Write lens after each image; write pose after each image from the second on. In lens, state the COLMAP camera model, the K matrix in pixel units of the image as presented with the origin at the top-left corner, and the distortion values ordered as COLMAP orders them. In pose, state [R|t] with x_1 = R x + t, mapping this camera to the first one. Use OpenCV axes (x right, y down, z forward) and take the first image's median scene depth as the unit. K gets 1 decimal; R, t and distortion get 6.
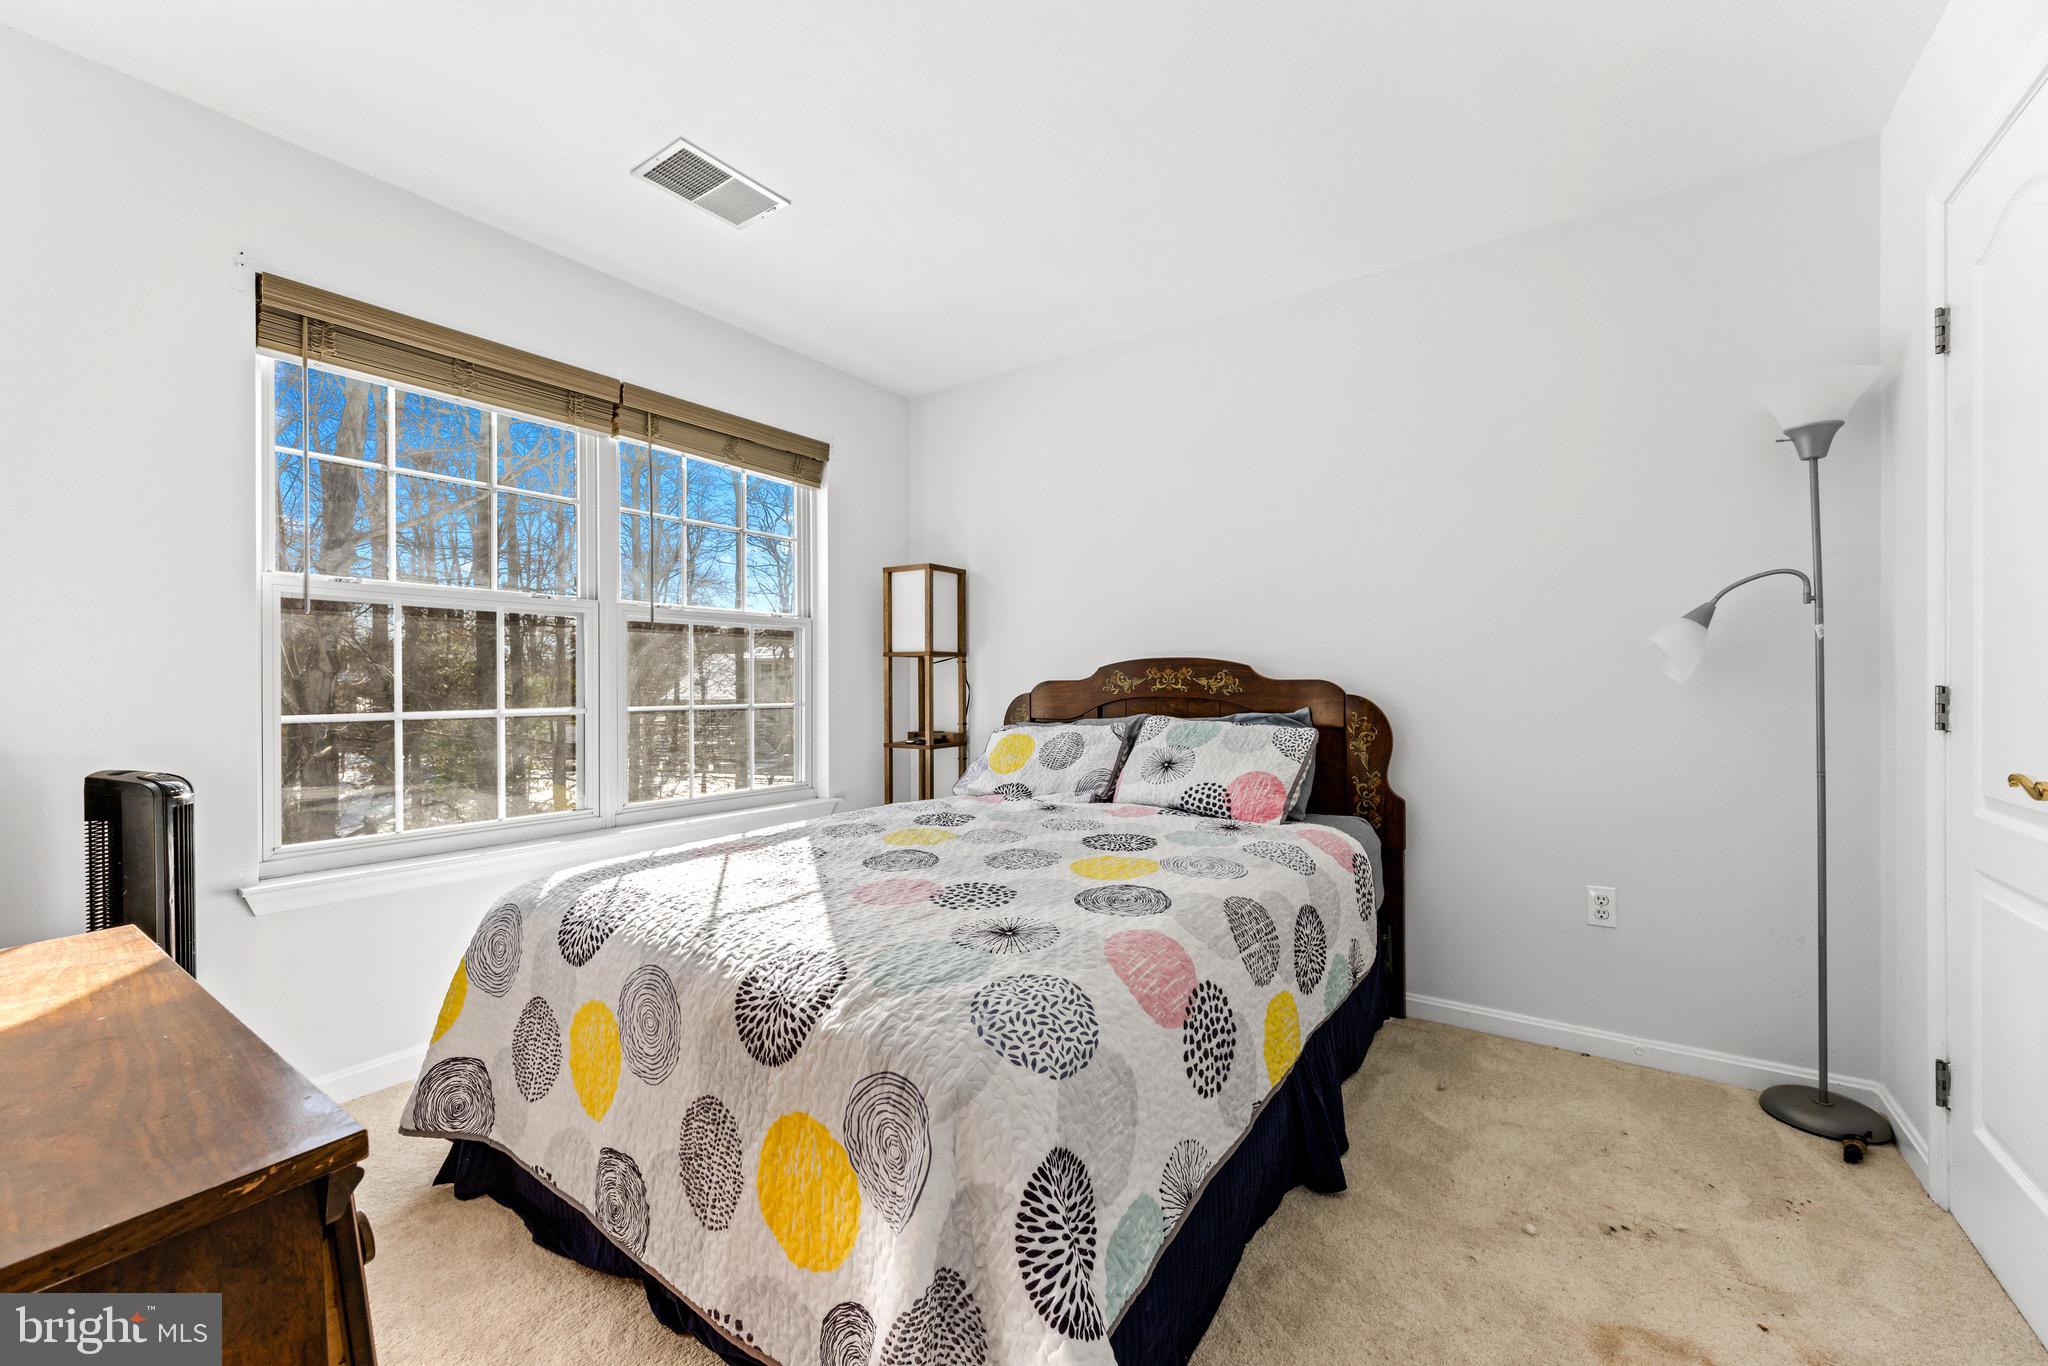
lens RADIAL K [[817.5, 0, 1026.7], [0, 817.5, 680.9], [0, 0, 1]] dist [0.002278, 0.000841]
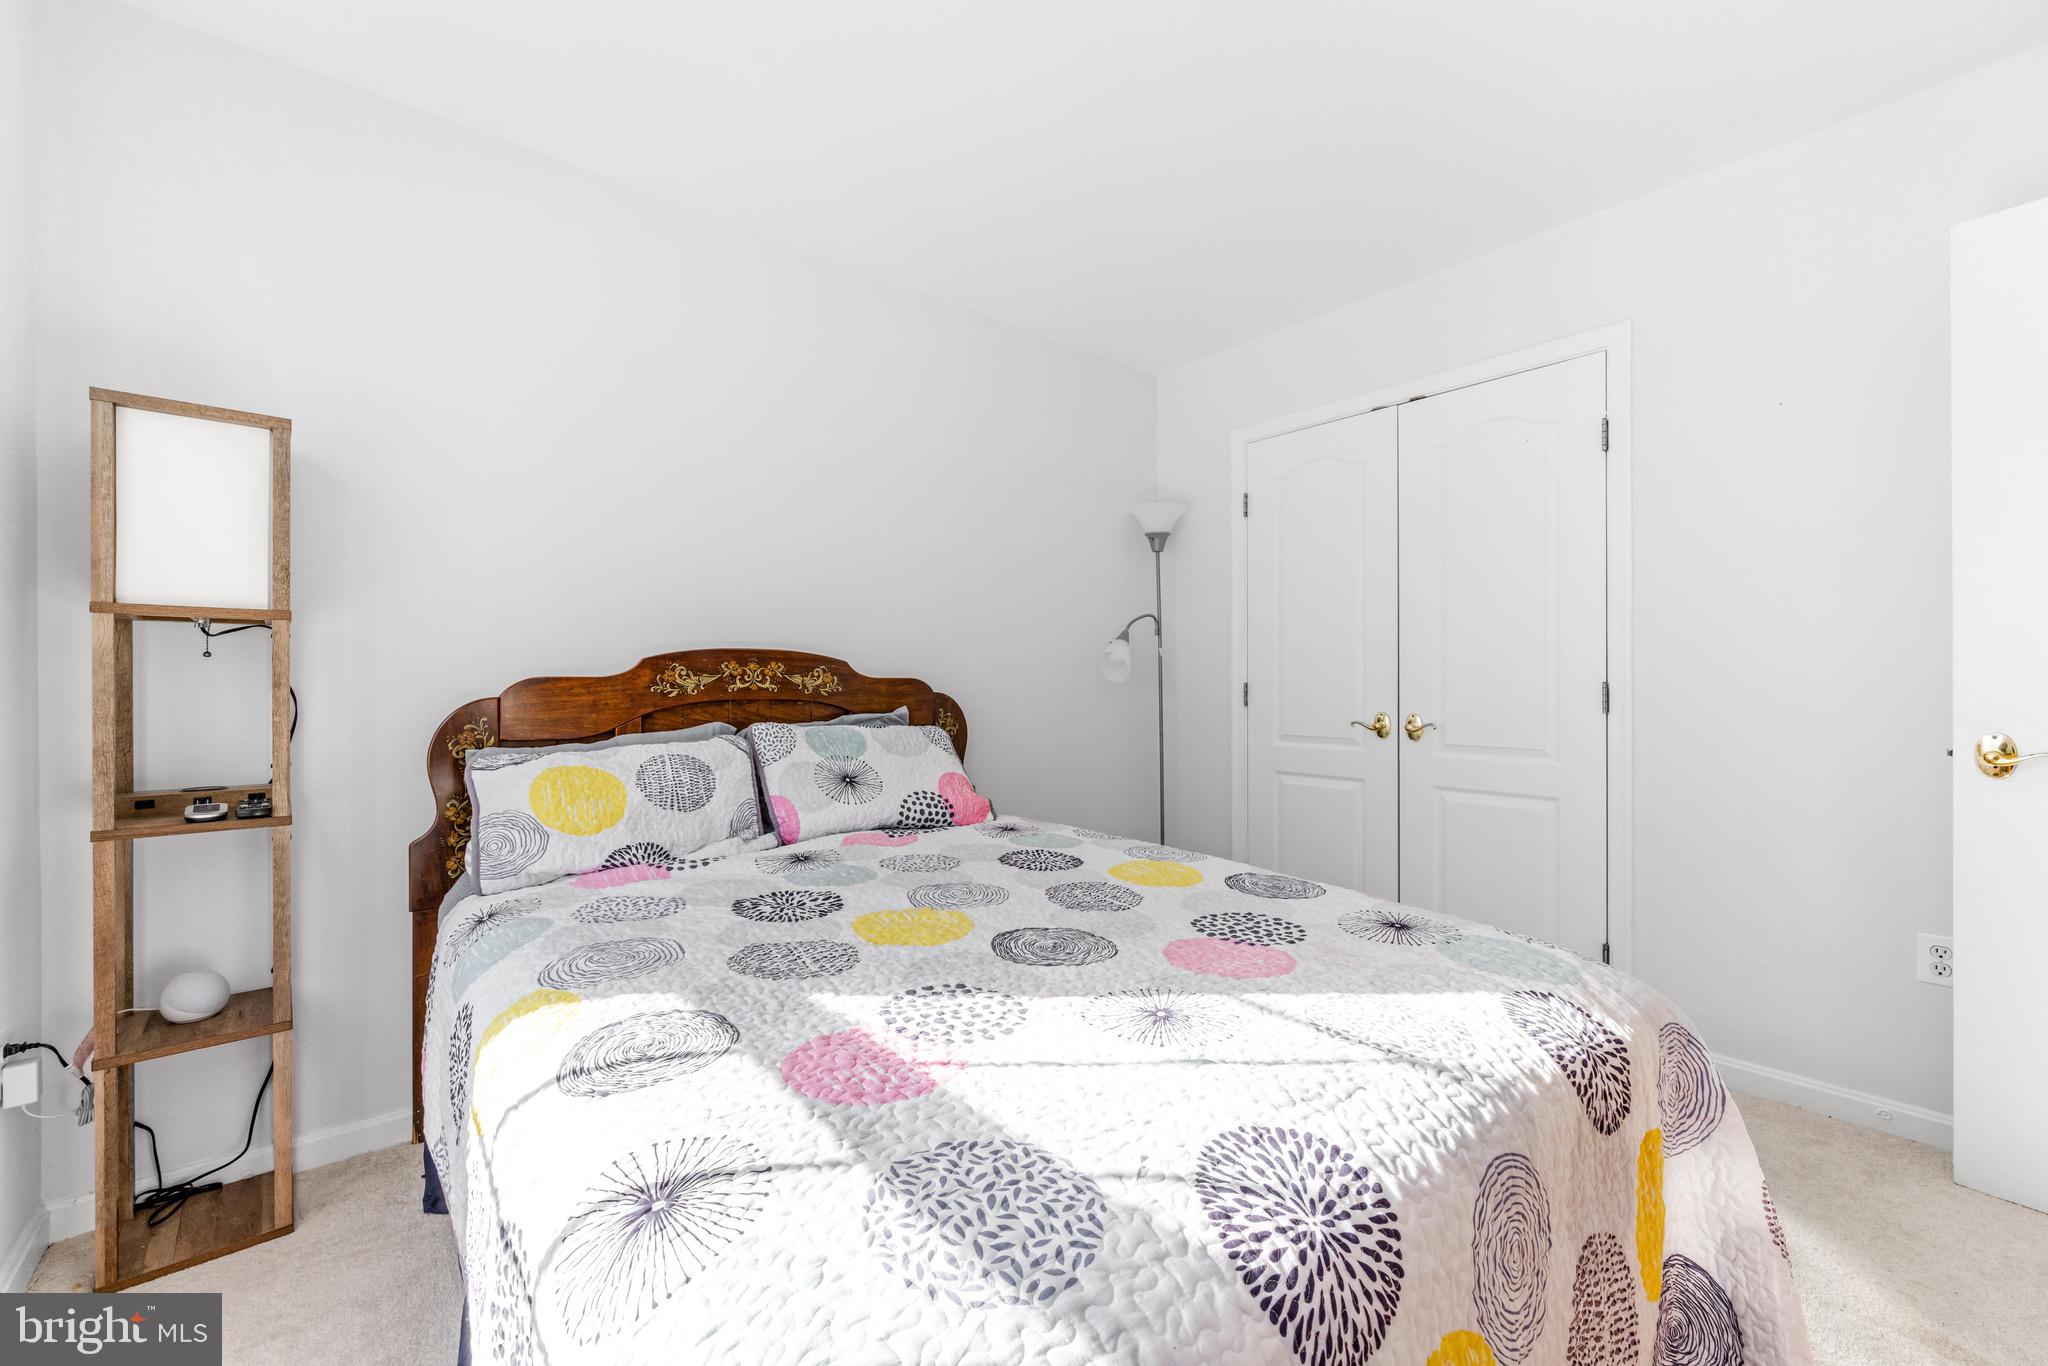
lens RADIAL K [[817.5, 0, 1025.0], [0, 817.5, 686.7], [0, 0, 1]] dist [0.002278, 0.000841]
pose [[0.257839, -0.006067, 0.966169, -0.539161], [-0.004590, 0.999961, 0.007504, 0.001094], [-0.966177, -0.006369, 0.257801, 0.569480]]
